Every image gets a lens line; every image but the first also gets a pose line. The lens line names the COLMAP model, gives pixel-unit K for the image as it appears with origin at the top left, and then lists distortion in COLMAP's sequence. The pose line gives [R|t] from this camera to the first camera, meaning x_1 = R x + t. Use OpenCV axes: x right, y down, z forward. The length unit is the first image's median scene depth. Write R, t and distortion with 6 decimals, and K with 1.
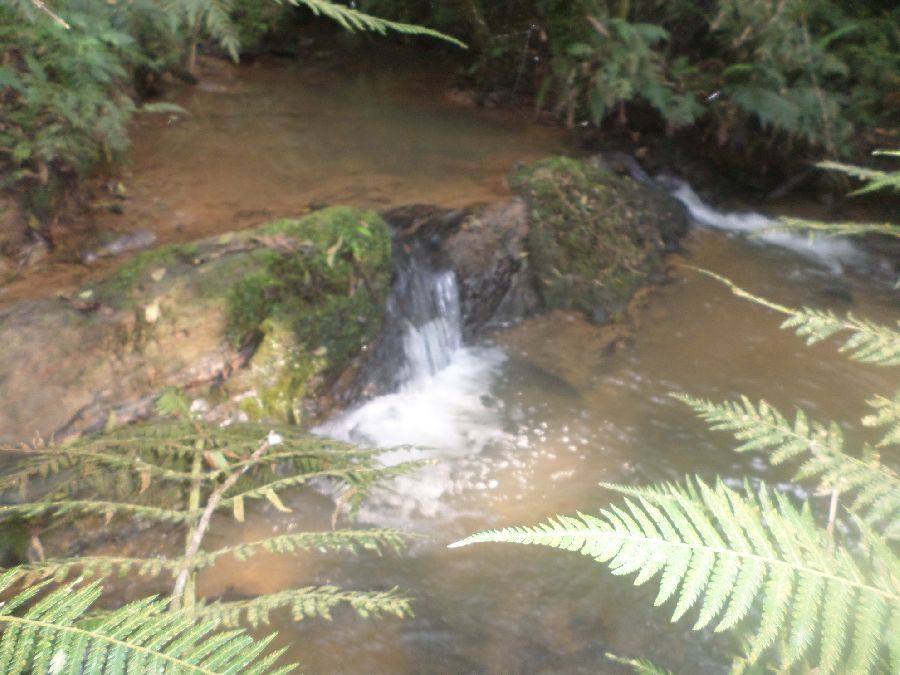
lens RADIAL K [[692.1, 0, 450.0], [0, 692.1, 337.5], [0, 0, 1]] dist [0.003427, -0.001310]
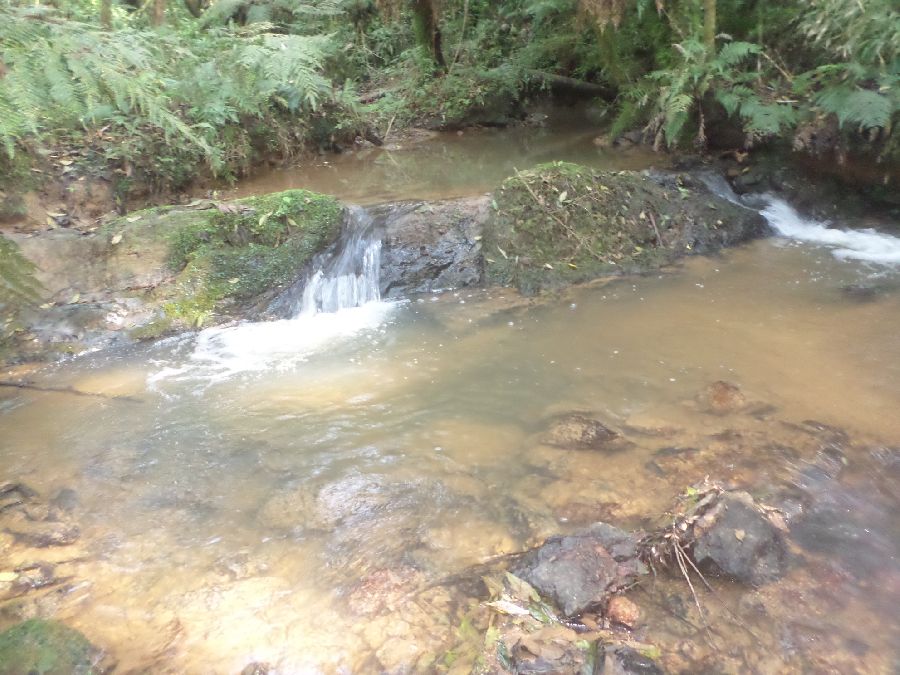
lens RADIAL K [[691.7, 0, 450.0], [0, 691.7, 337.5], [0, 0, 1]] dist [-0.010906, -0.000856]
pose [[0.878114, 0.049910, -0.475840, 0.719548], [-0.111589, 0.988480, -0.102246, 0.190246], [0.465256, 0.142882, 0.873568, 0.016416]]
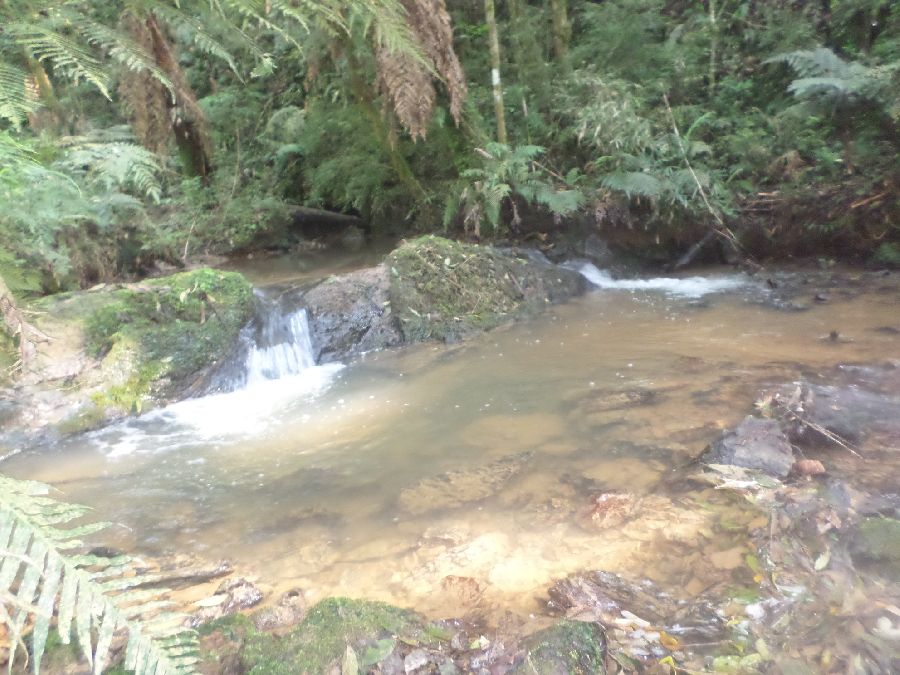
lens RADIAL K [[691.7, 0, 450.0], [0, 691.7, 337.5], [0, 0, 1]] dist [-0.010906, -0.000856]
pose [[0.981940, -0.164536, -0.093386, 0.368067], [0.129129, 0.943627, -0.304786, 0.361869], [0.138270, 0.287223, 0.947831, -0.097307]]
